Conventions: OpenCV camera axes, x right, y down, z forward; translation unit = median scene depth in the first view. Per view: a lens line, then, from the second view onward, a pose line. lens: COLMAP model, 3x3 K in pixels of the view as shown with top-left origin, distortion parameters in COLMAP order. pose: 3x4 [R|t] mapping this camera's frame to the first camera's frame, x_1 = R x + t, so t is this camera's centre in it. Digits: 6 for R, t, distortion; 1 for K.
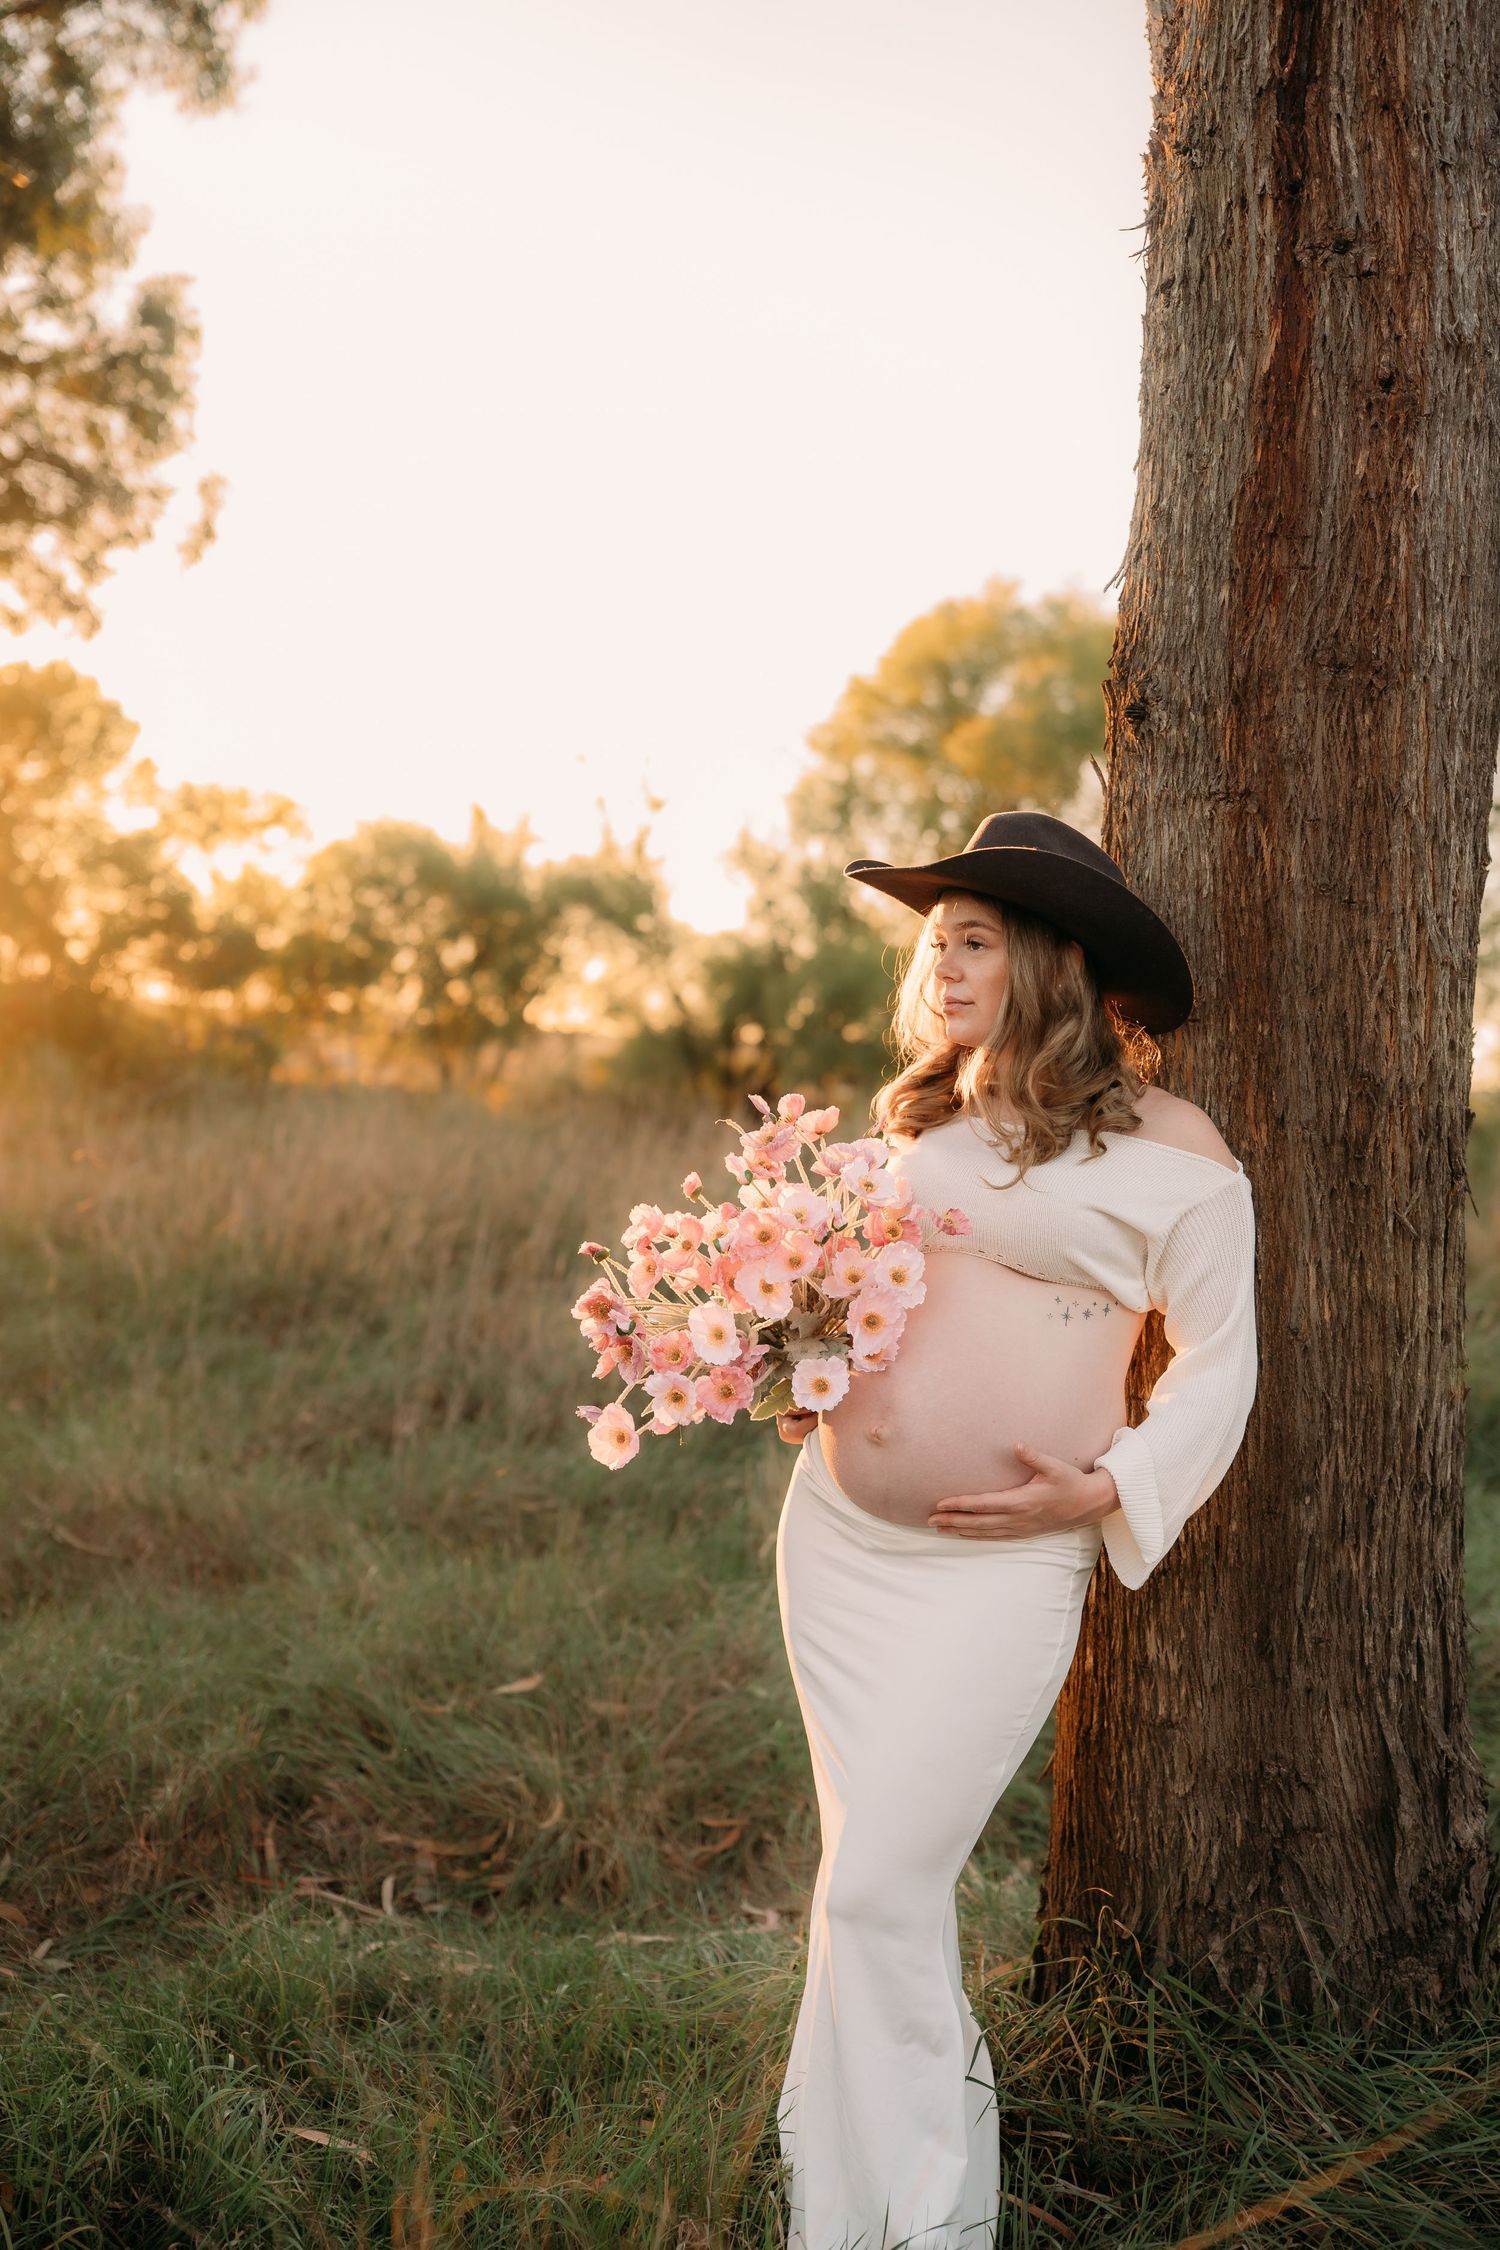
lens RADIAL K [[2664.2, 0, 751.8], [0, 2664.2, 1135.3], [0, 0, 1]] dist [-0.002342, 0.000000]
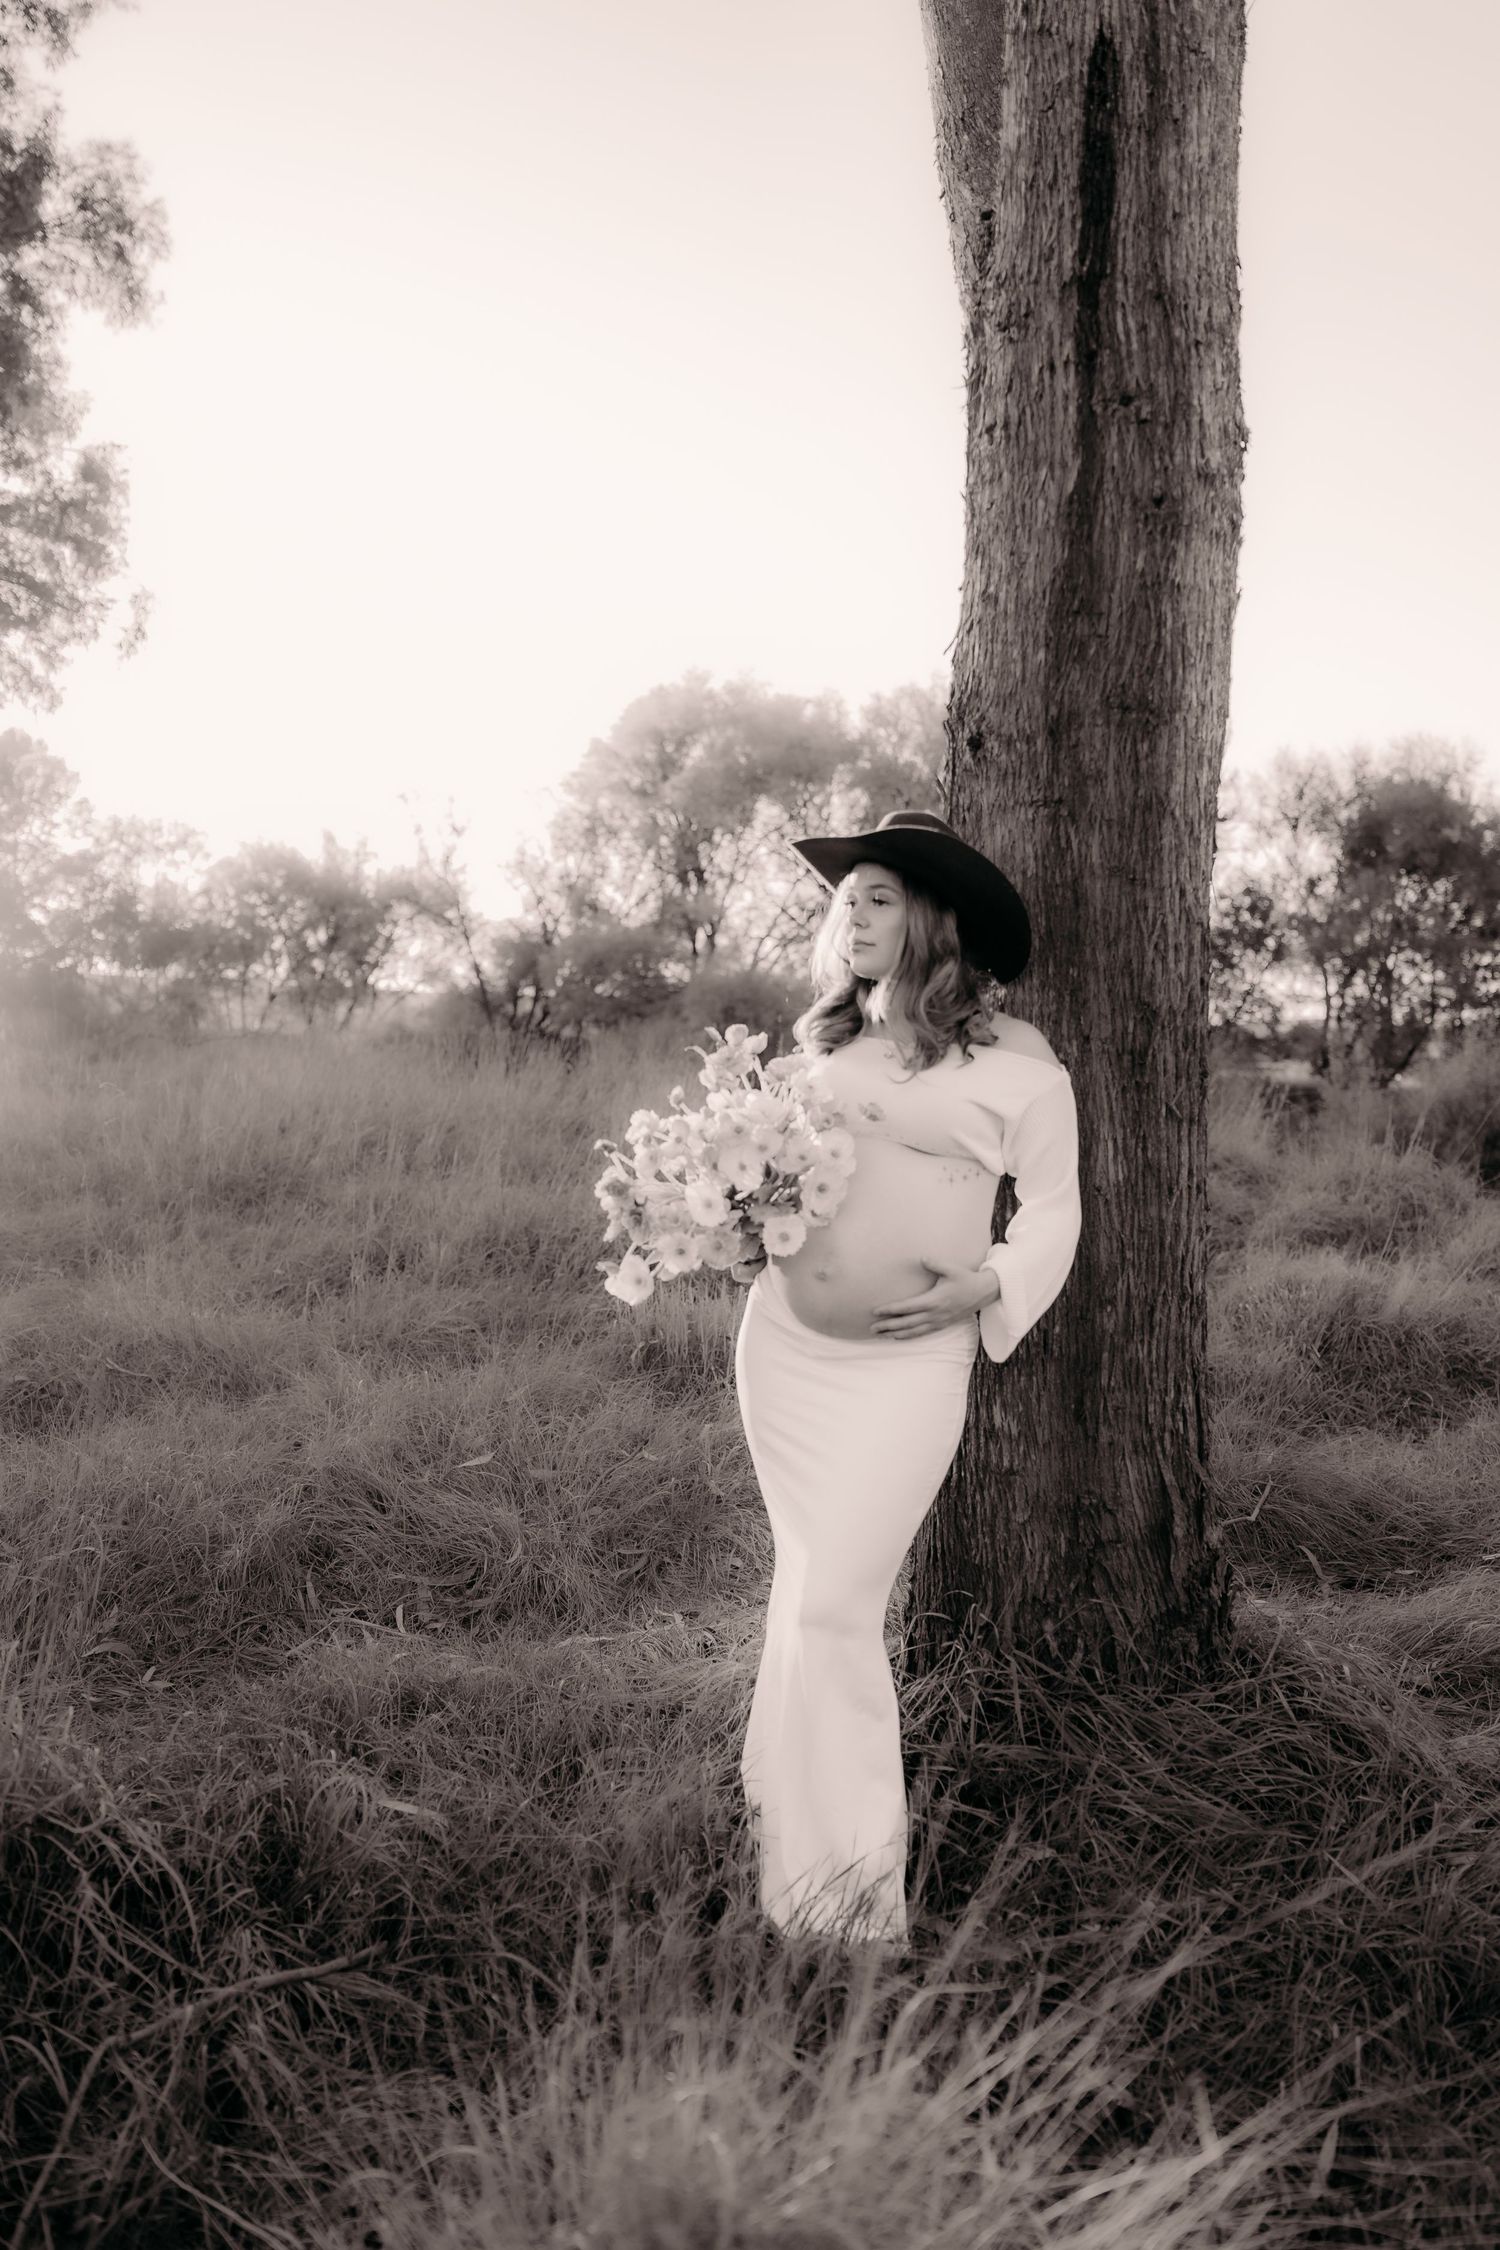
lens RADIAL K [[1836.5, 0, 750.4], [0, 1836.5, 1126.7], [0, 0, 1]] dist [-0.010146, 0.005422]
pose [[0.992190, -0.026200, 0.121951, -0.092176], [0.021727, 0.999046, 0.037869, 0.000711], [-0.122827, -0.034924, 0.991813, 0.069490]]
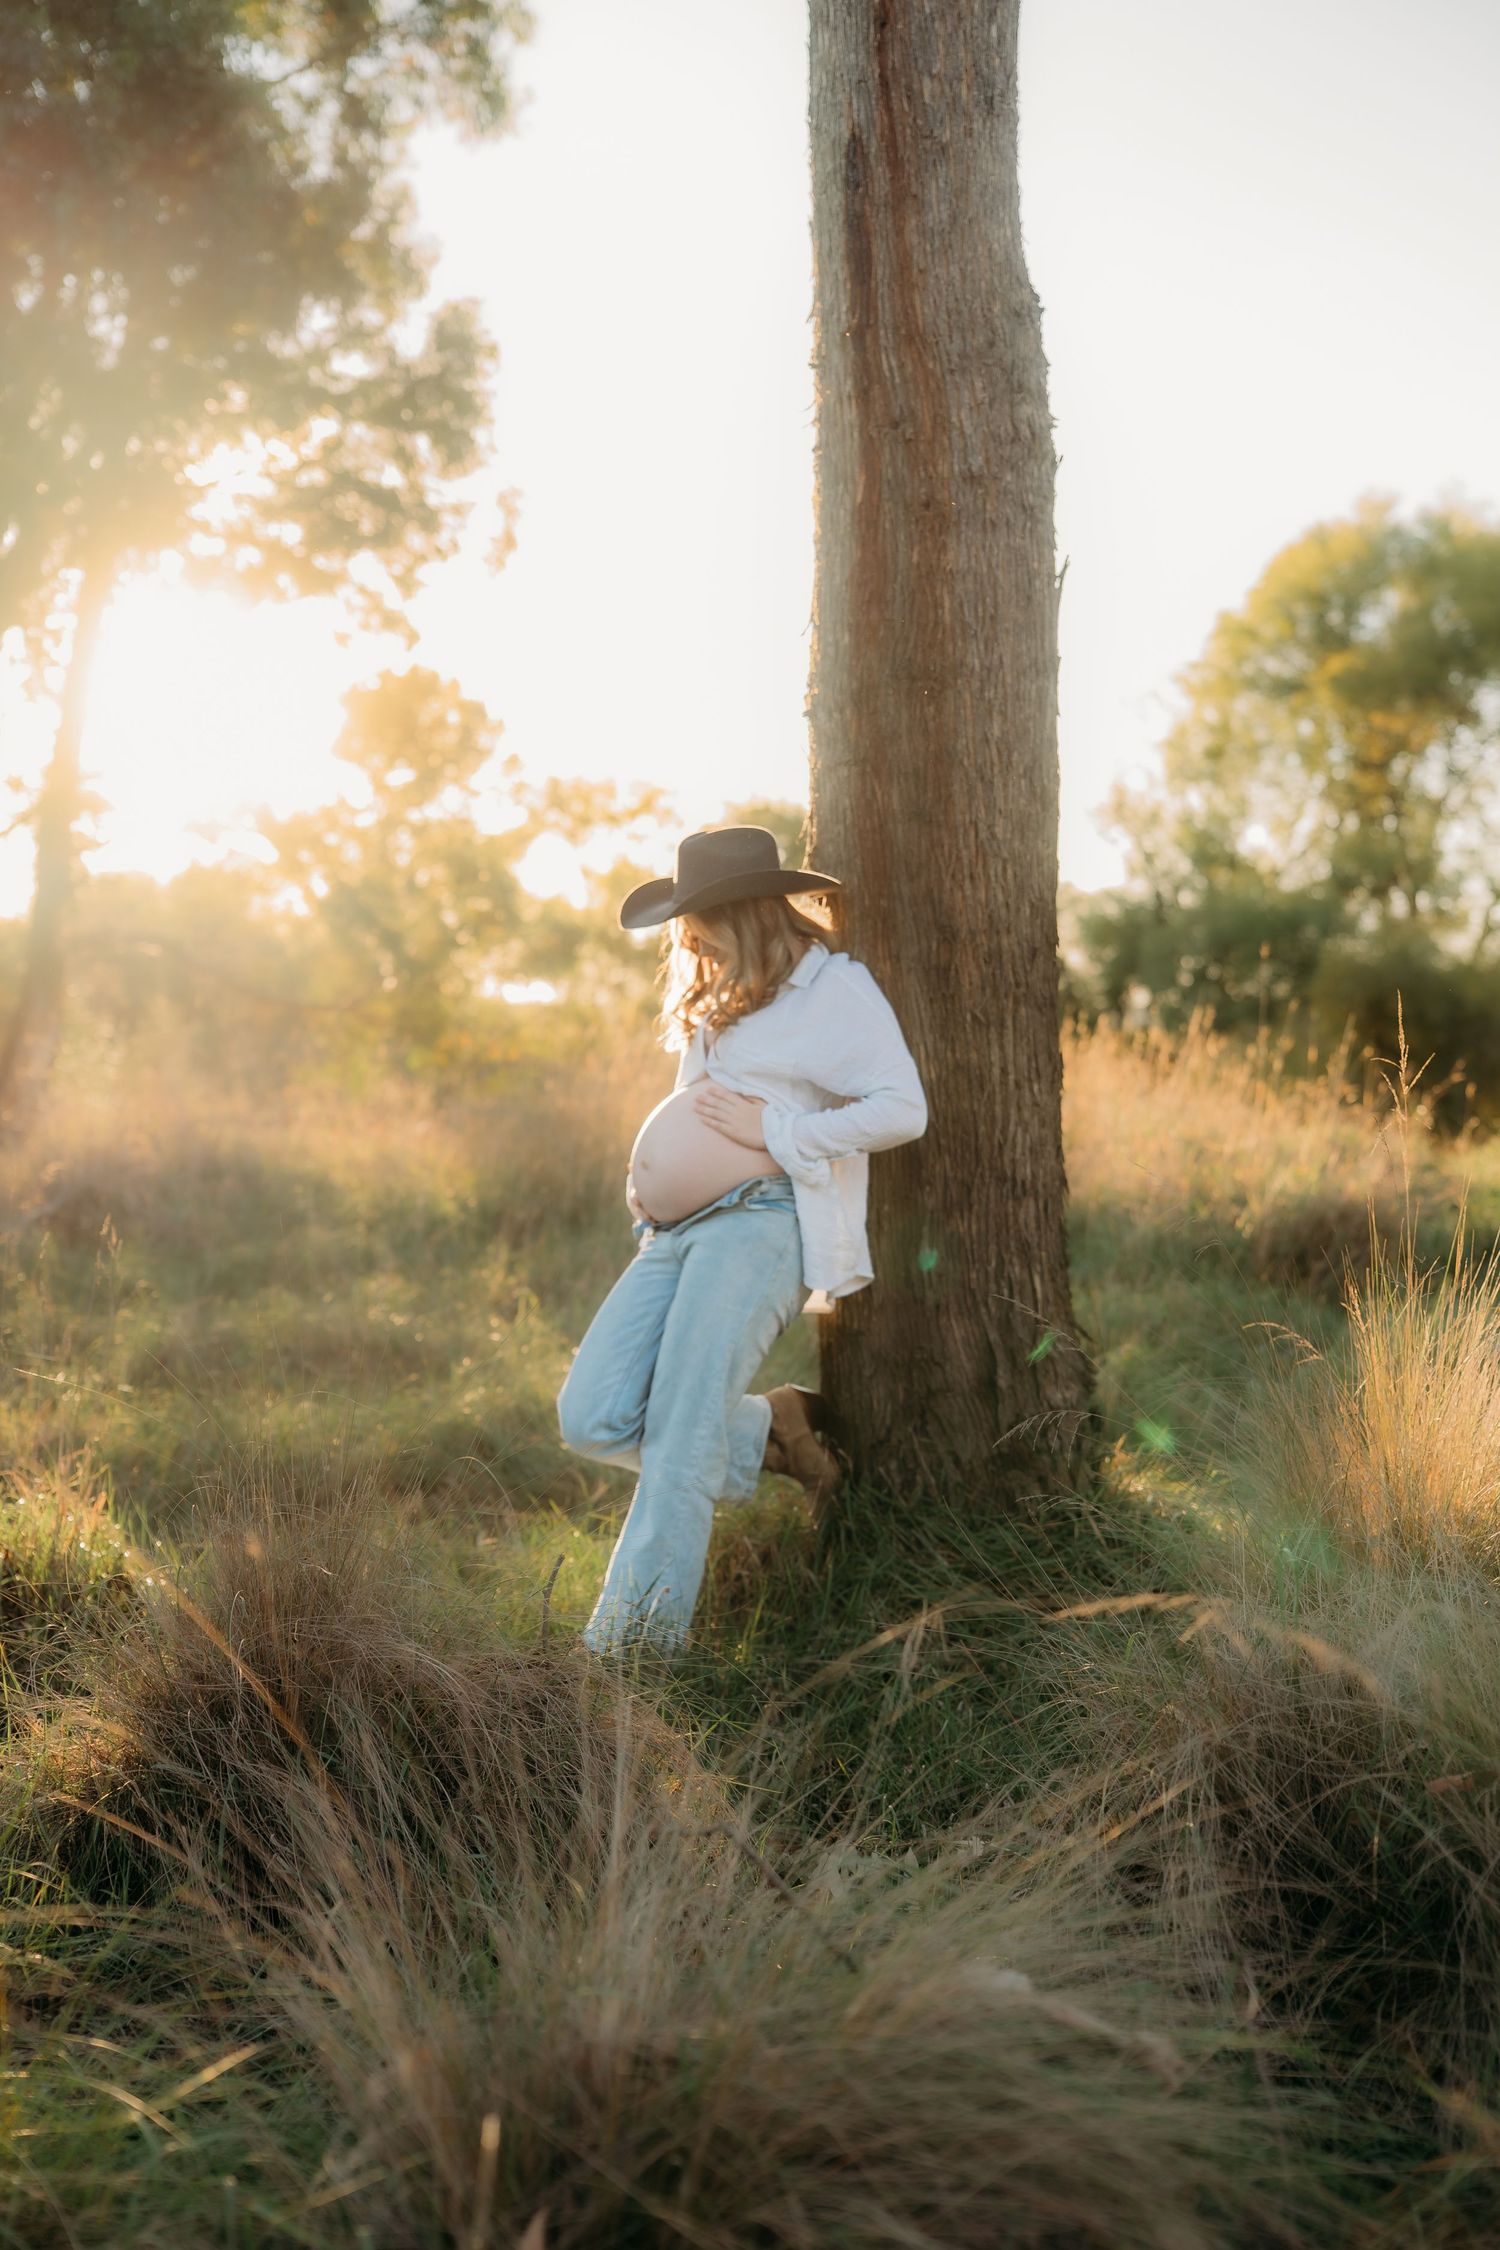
lens RADIAL K [[2664.2, 0, 653.8], [0, 2664.2, 1128.8], [0, 0, 1]] dist [-0.002342, 0.000000]
pose [[0.984473, -0.054700, -0.166794, 0.313897], [0.056159, 0.998414, 0.004035, 0.083121], [0.166309, -0.013340, 0.985983, -0.631937]]
